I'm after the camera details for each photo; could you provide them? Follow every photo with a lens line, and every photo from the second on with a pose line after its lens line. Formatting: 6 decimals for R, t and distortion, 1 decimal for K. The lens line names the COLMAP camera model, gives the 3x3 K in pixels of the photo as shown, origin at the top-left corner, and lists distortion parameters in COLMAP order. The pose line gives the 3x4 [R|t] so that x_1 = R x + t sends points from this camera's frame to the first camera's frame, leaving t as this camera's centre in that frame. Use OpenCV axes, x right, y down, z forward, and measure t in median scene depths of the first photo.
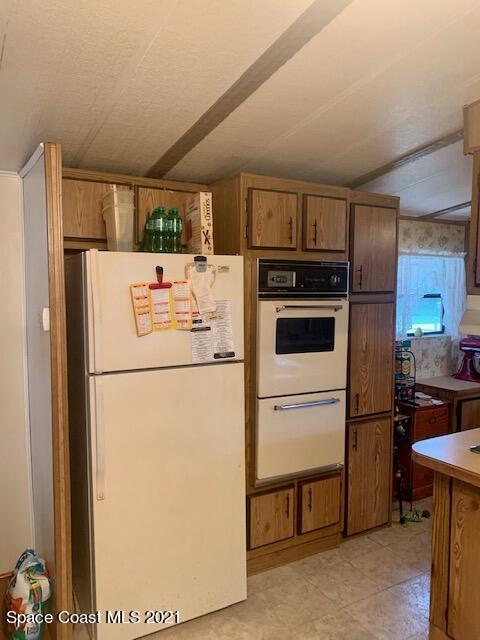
lens RADIAL K [[474.1, 0, 240.0], [0, 474.1, 320.0], [0, 0, 1]] dist [0.002711, -0.012754]
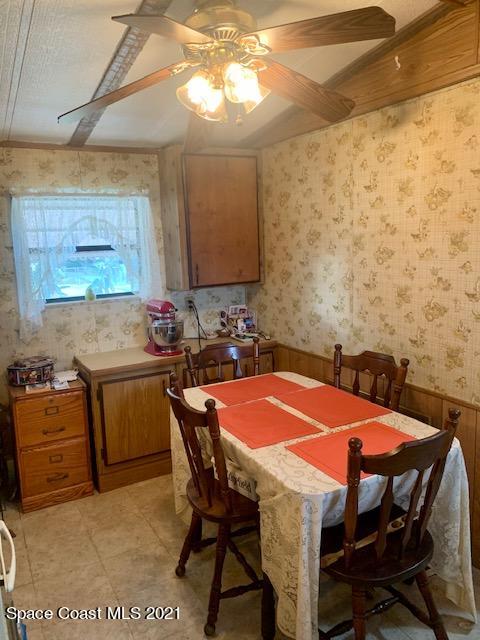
lens RADIAL K [[474.1, 0, 240.0], [0, 474.1, 320.0], [0, 0, 1]] dist [0.002711, -0.012754]
pose [[0.999177, -0.039650, -0.008536, 0.633049], [0.040317, 0.993906, 0.102589, -0.003507], [0.004416, -0.102849, 0.994687, 0.208592]]
